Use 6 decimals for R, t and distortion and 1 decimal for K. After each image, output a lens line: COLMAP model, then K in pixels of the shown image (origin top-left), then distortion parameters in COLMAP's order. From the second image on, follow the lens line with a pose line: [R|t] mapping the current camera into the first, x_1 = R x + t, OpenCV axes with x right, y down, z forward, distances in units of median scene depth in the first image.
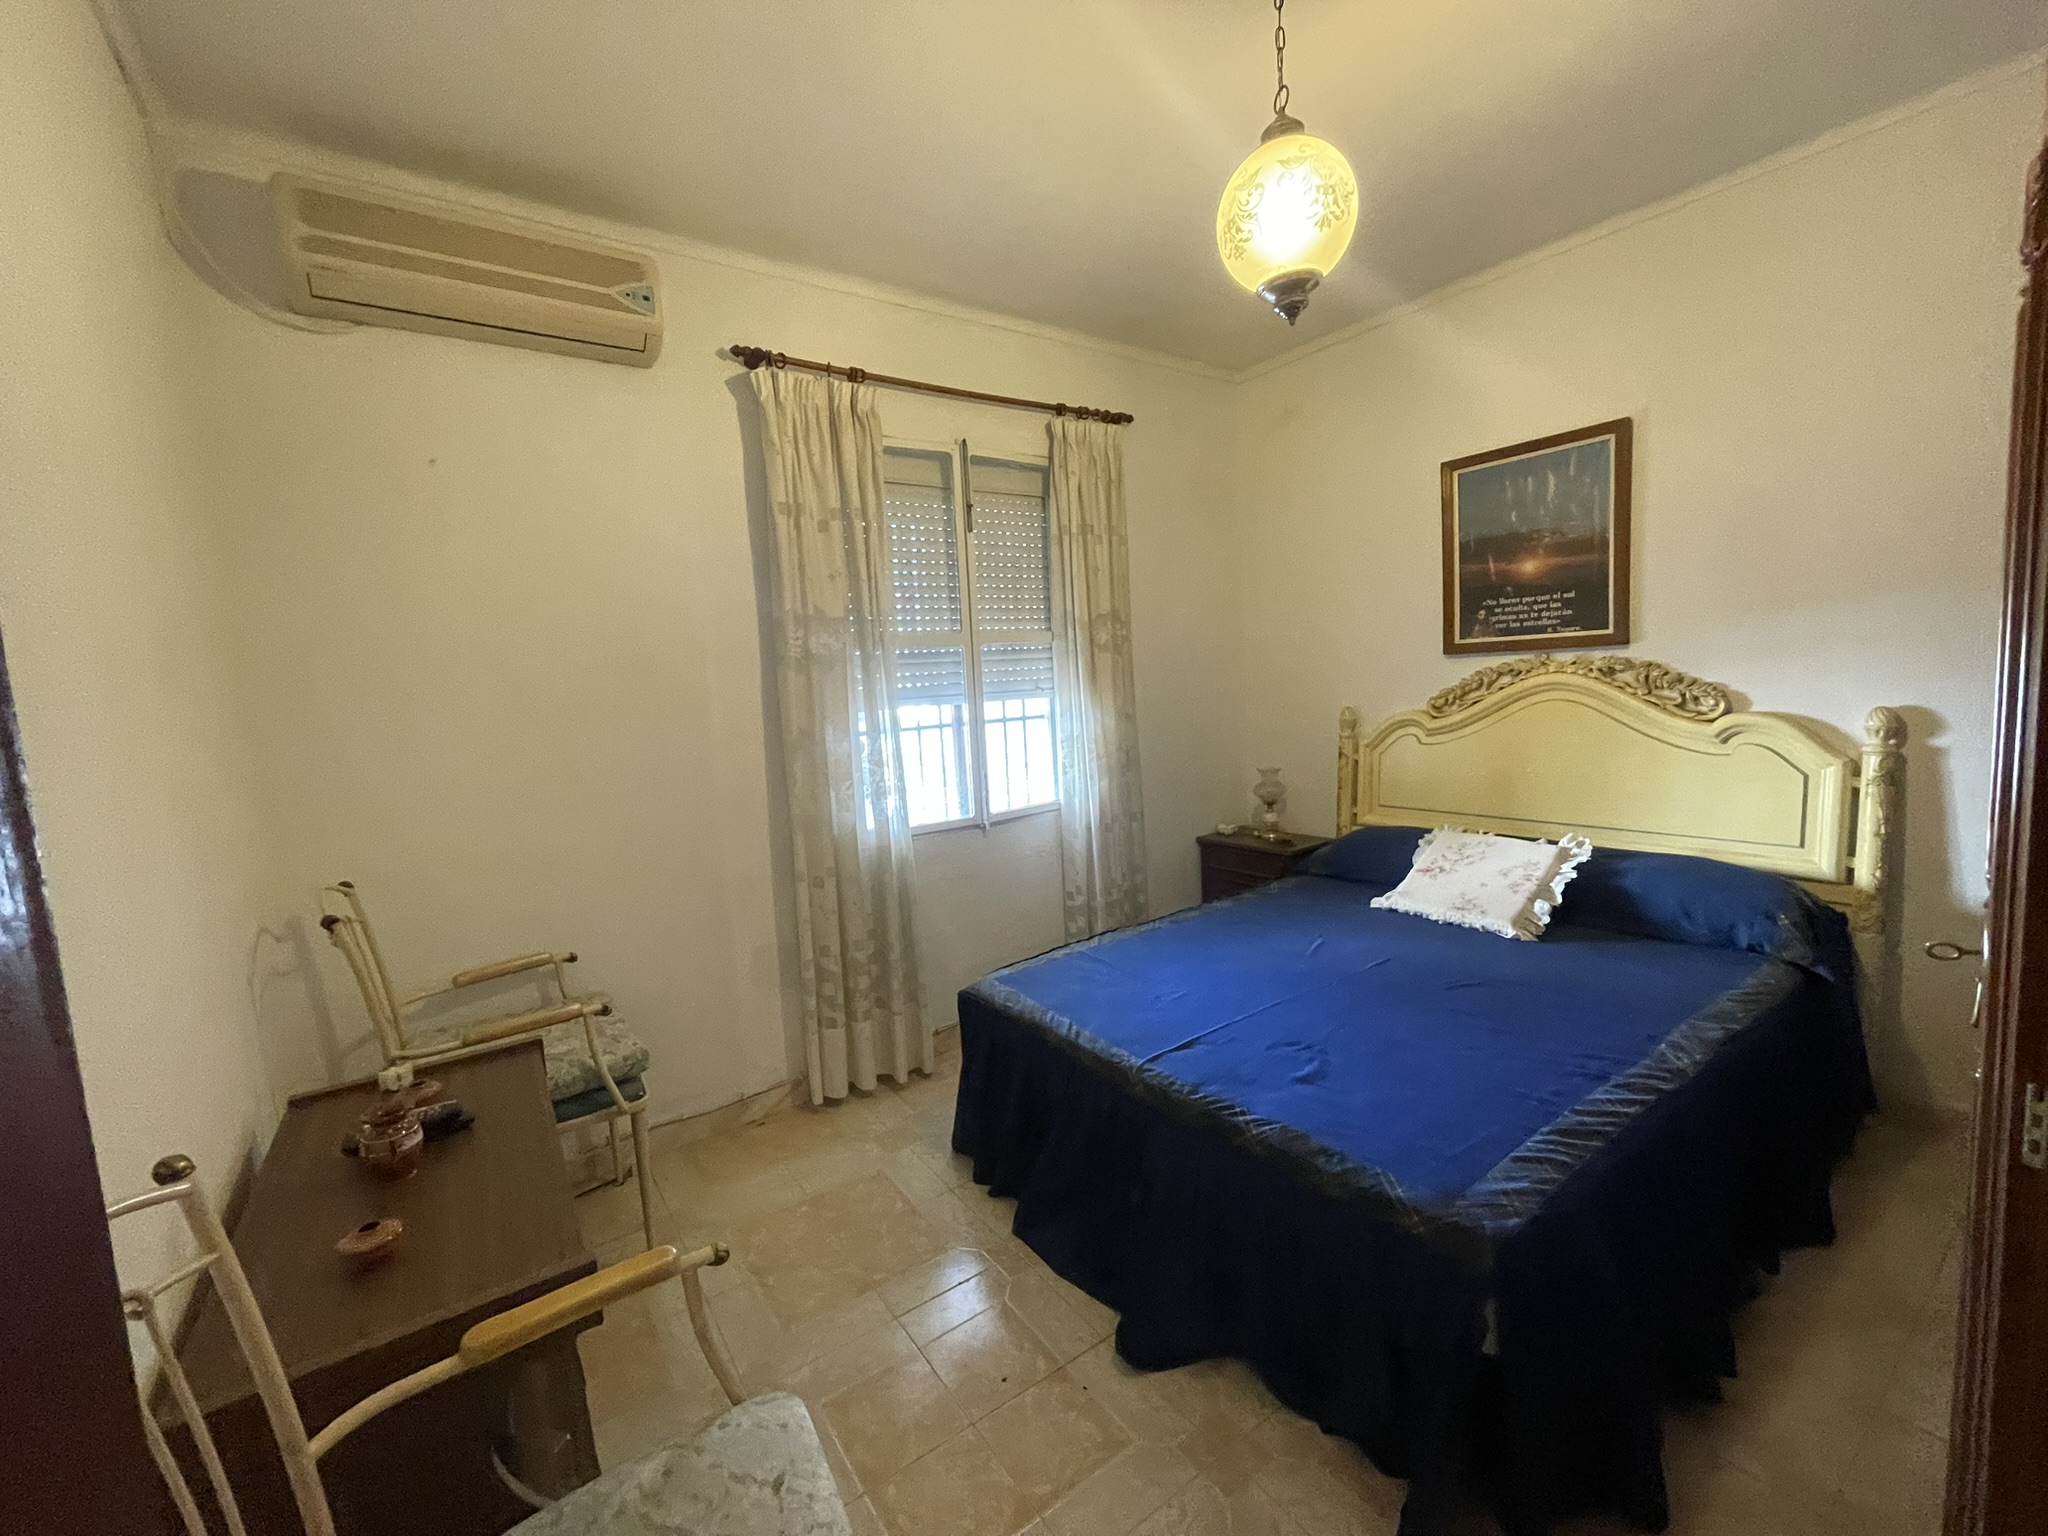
lens RADIAL K [[823.4, 0, 1027.9], [0, 823.4, 756.0], [0, 0, 1]] dist [-0.003843, -0.000931]
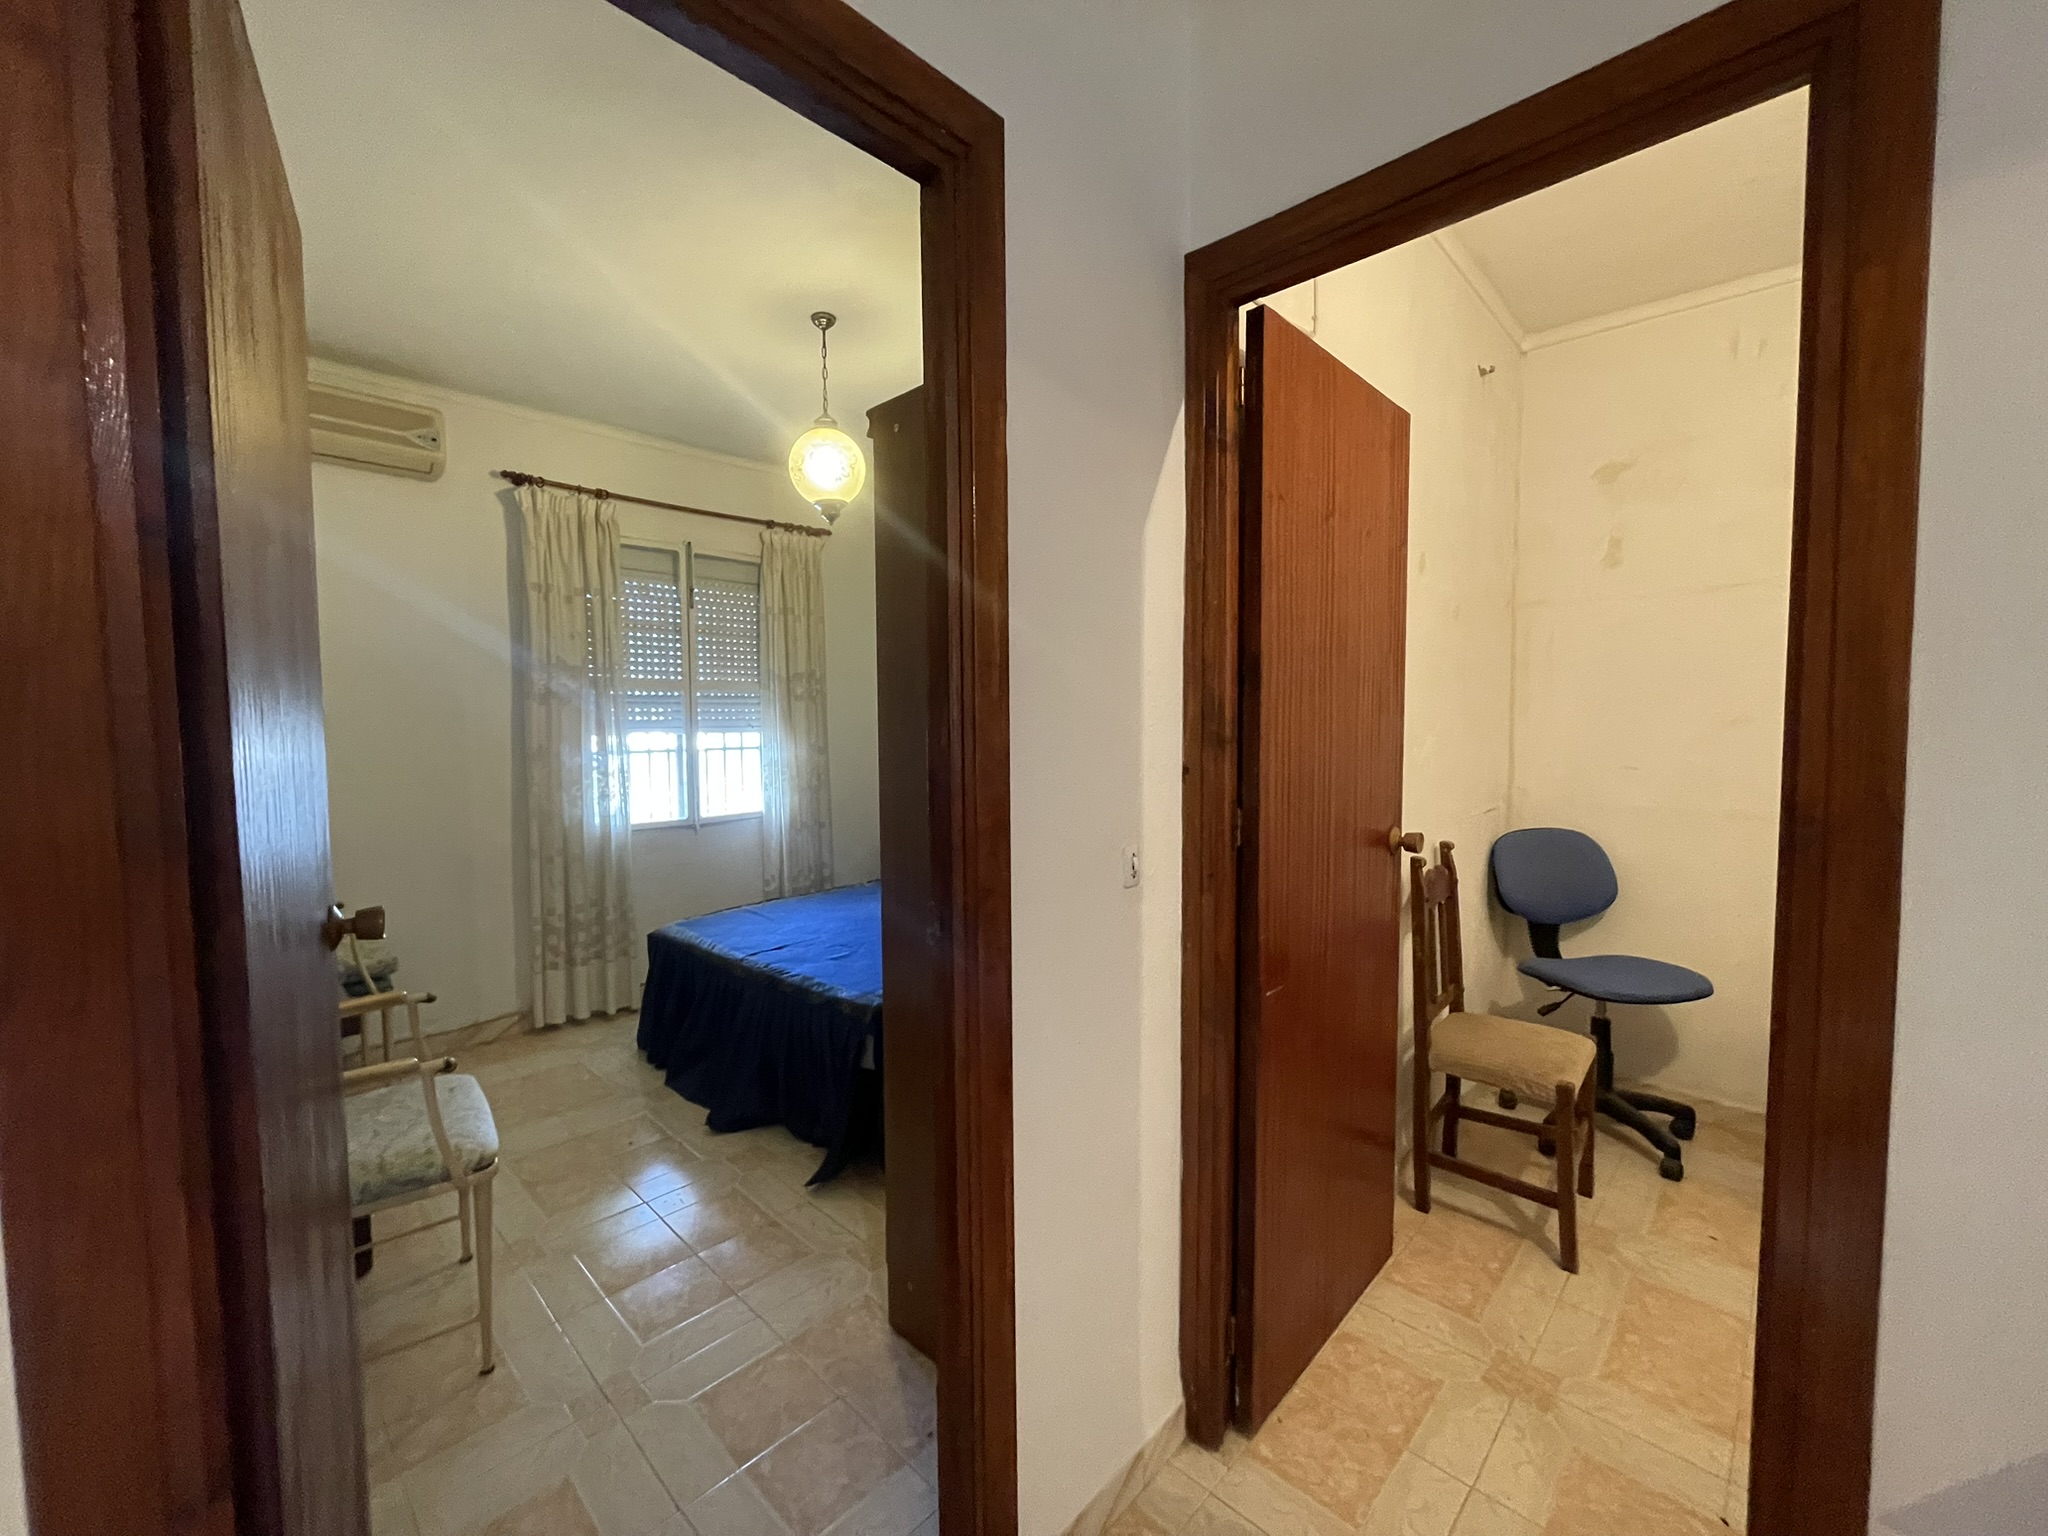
lens RADIAL K [[823.4, 0, 1025.9], [0, 823.4, 757.1], [0, 0, 1]] dist [-0.003843, -0.000931]
pose [[0.979844, 0.036874, 0.196332, 0.235150], [-0.025374, 0.997829, -0.060773, 0.046488], [-0.198147, 0.054566, 0.978652, -0.472746]]
